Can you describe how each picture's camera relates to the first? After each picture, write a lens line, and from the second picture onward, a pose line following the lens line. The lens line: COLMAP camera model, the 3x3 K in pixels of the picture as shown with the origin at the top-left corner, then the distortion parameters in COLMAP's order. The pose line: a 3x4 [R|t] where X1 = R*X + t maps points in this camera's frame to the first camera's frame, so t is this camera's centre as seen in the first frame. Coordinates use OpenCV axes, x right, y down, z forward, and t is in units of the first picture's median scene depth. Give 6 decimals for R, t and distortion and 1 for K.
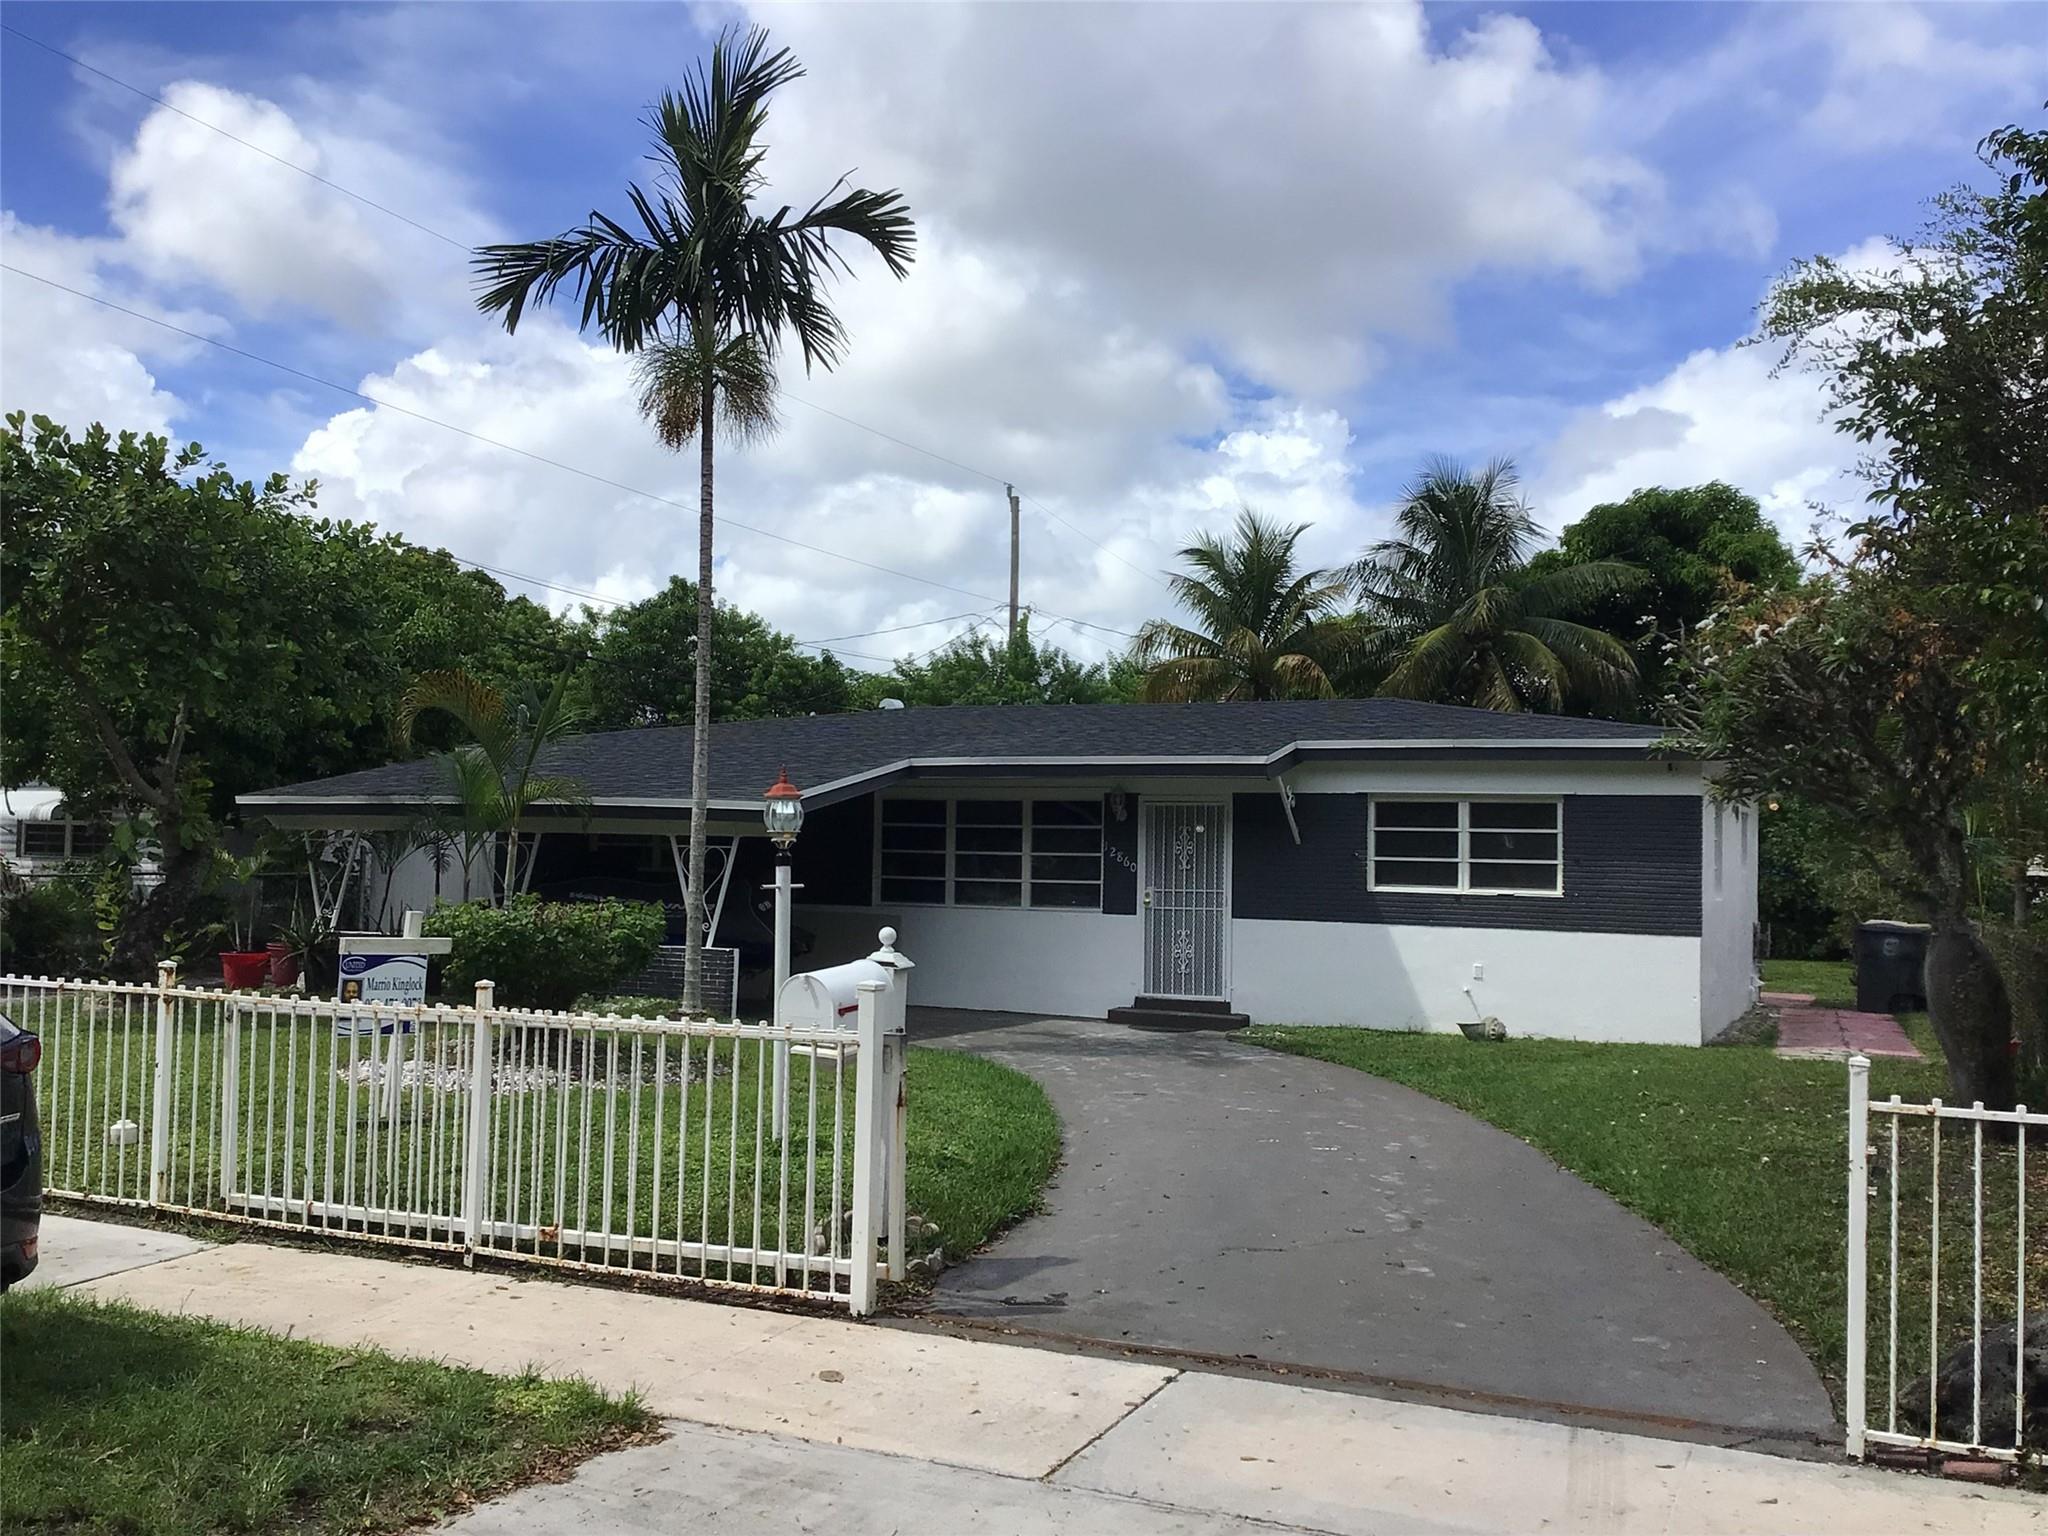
lens RADIAL K [[1831.9, 0, 1023.3], [0, 1831.9, 763.1], [0, 0, 1]] dist [0.104092, -0.179249]
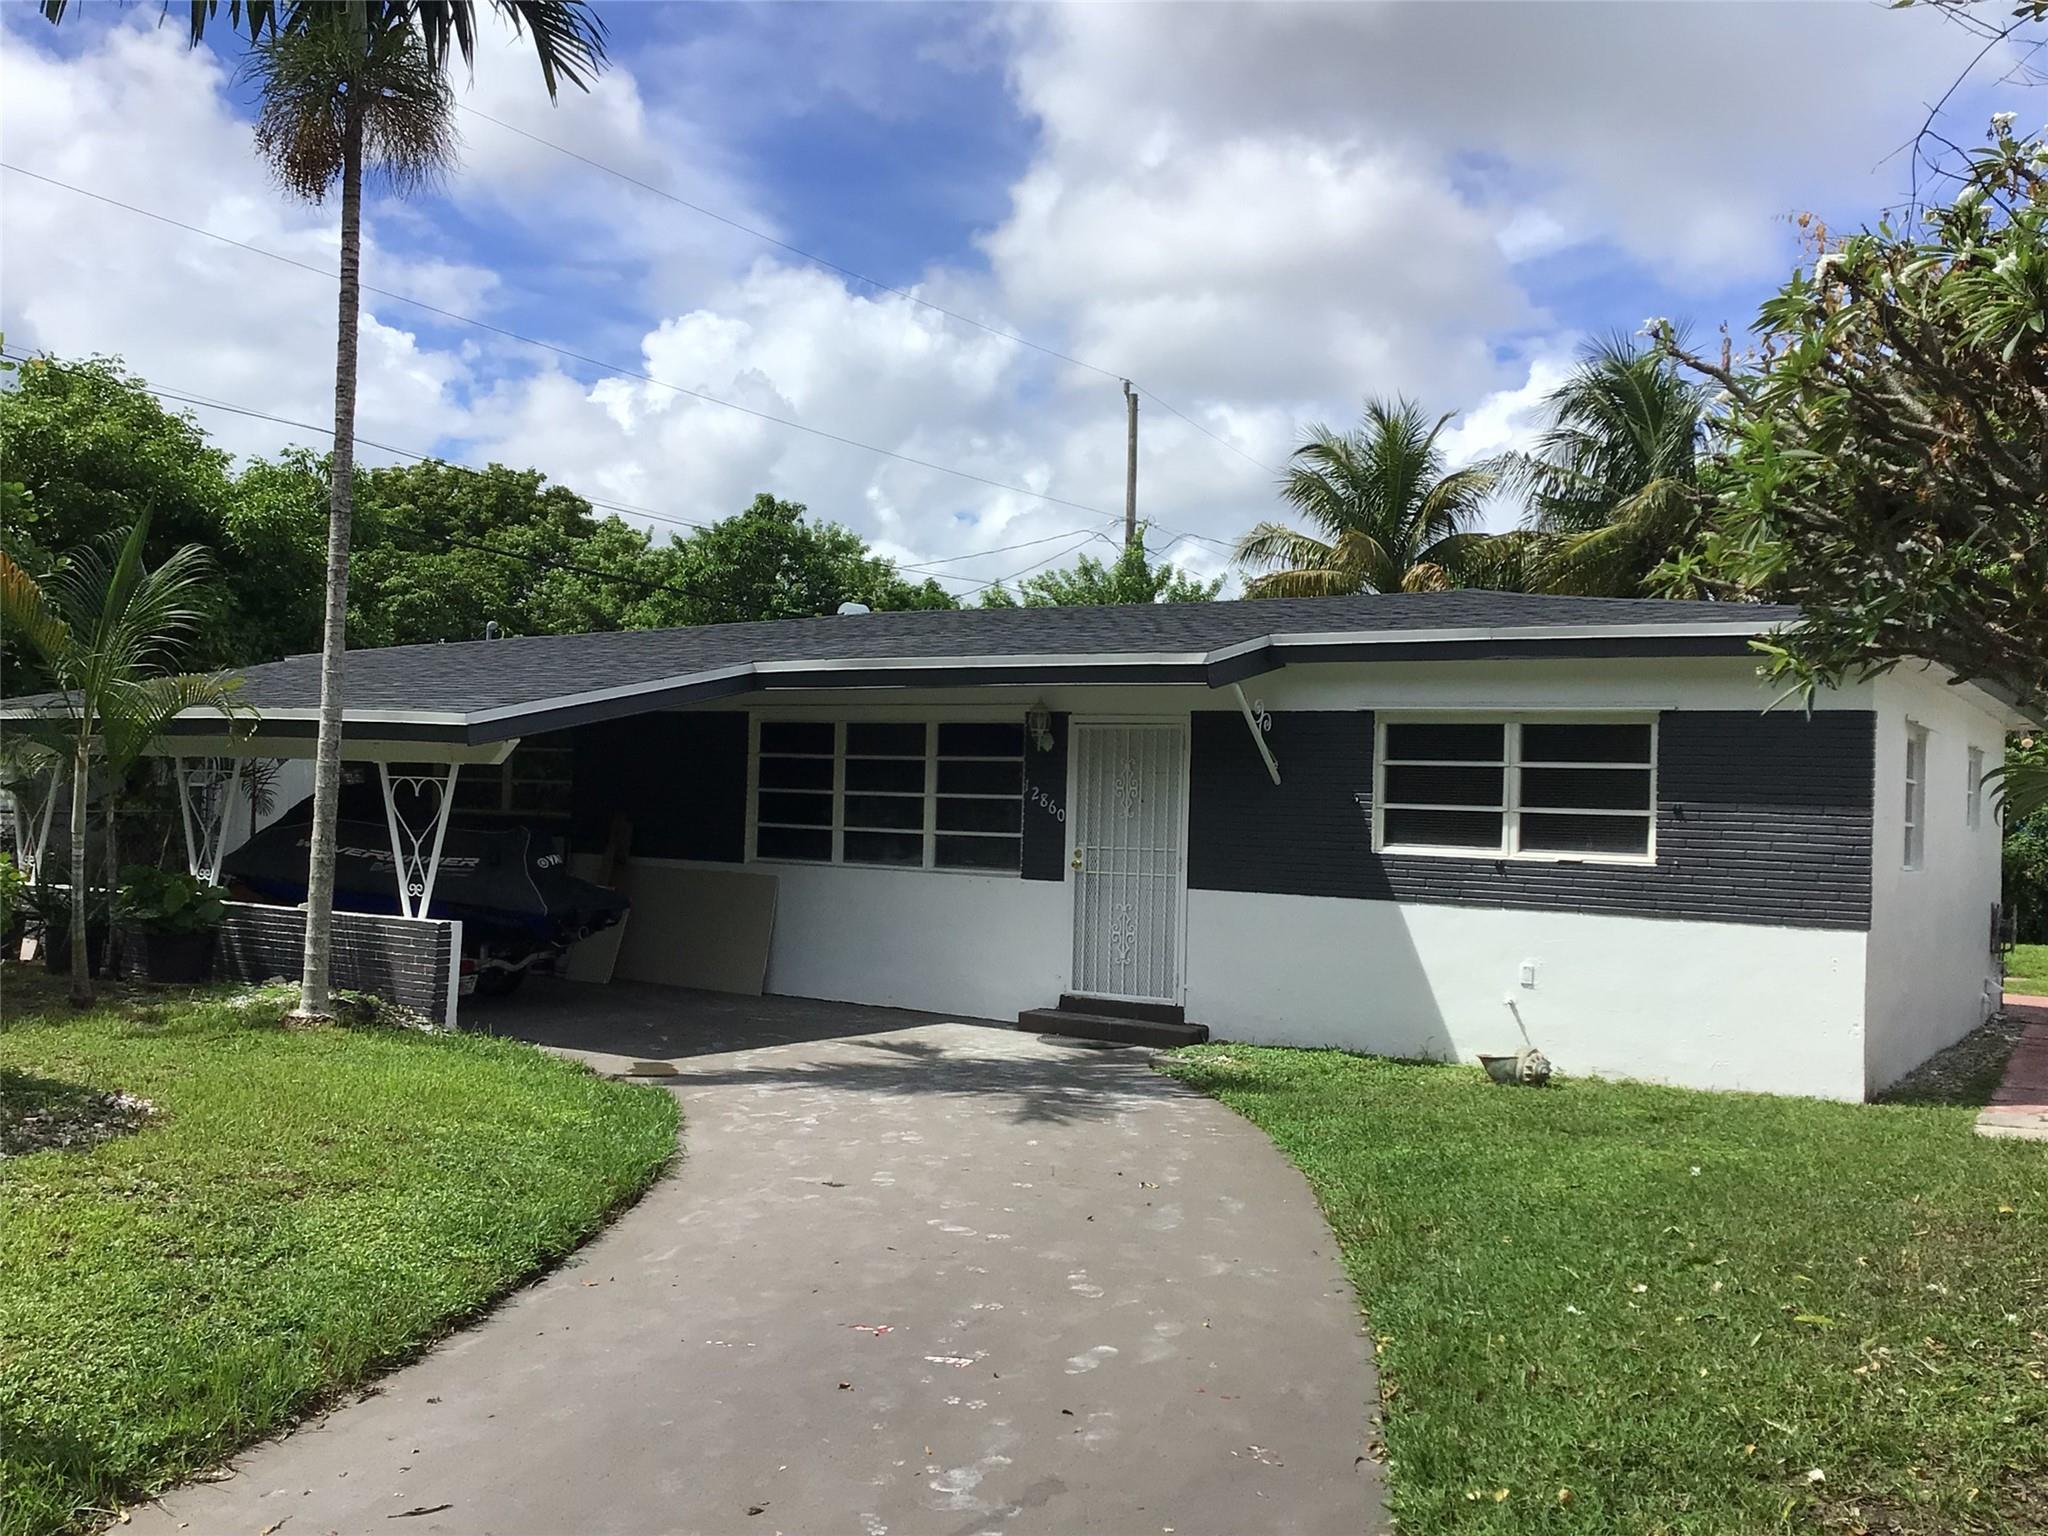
lens RADIAL K [[1831.9, 0, 1023.3], [0, 1831.9, 763.1], [0, 0, 1]] dist [0.104092, -0.179249]
pose [[0.990766, 0.008553, -0.135313, 0.162624], [-0.005166, 0.999665, 0.025365, 0.020690], [0.135484, -0.024432, 0.990478, 0.324676]]
